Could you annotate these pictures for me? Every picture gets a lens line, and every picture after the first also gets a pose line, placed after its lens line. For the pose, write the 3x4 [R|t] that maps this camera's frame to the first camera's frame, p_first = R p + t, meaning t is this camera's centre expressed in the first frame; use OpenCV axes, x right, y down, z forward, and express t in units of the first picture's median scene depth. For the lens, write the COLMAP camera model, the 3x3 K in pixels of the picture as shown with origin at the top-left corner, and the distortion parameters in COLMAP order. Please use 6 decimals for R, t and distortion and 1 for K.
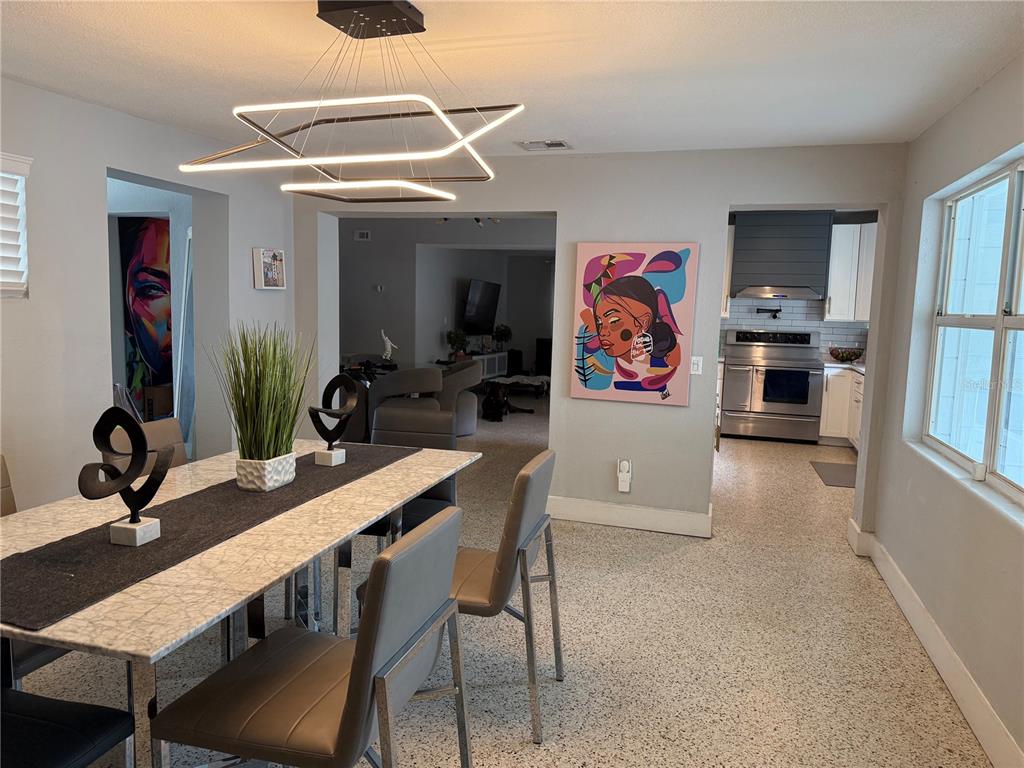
lens RADIAL K [[720.1, 0, 511.1], [0, 720.1, 388.5], [0, 0, 1]] dist [0.053458, -0.004327]
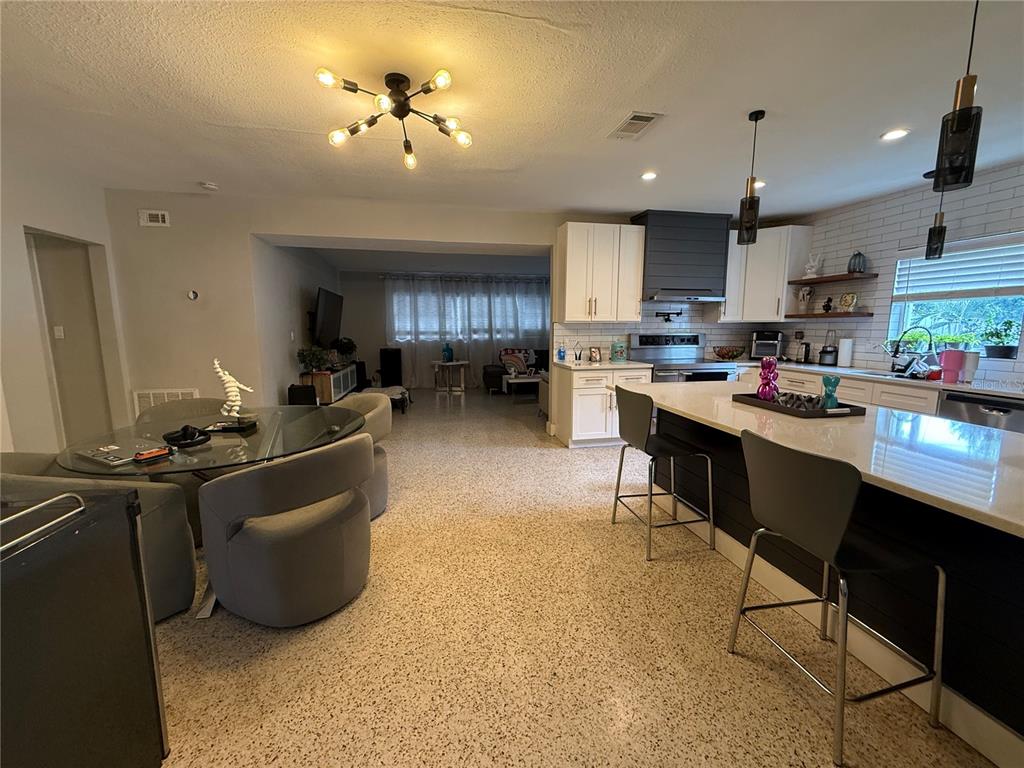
lens RADIAL K [[414.0, 0, 515.6], [0, 414.0, 378.1], [0, 0, 1]] dist [0.000265, 0.000036]
pose [[0.882360, -0.088535, 0.462171, -0.117766], [0.078369, 0.996073, 0.041192, -0.059133], [-0.464003, -0.000126, 0.885834, 0.590644]]
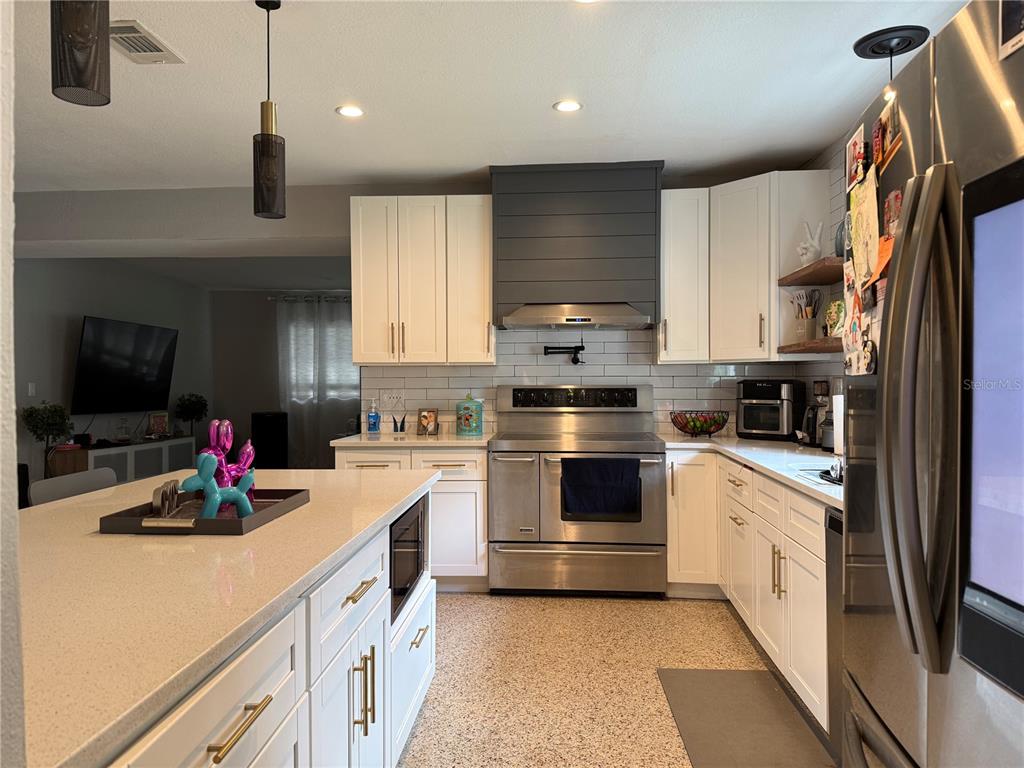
lens RADIAL K [[720.1, 0, 508.0], [0, 720.1, 389.8], [0, 0, 1]] dist [0.053458, -0.004327]
pose [[0.976016, -0.036089, 0.214687, 0.197453], [0.055832, 0.994676, -0.086617, -0.031624], [-0.210418, 0.096526, 0.972835, 0.484339]]
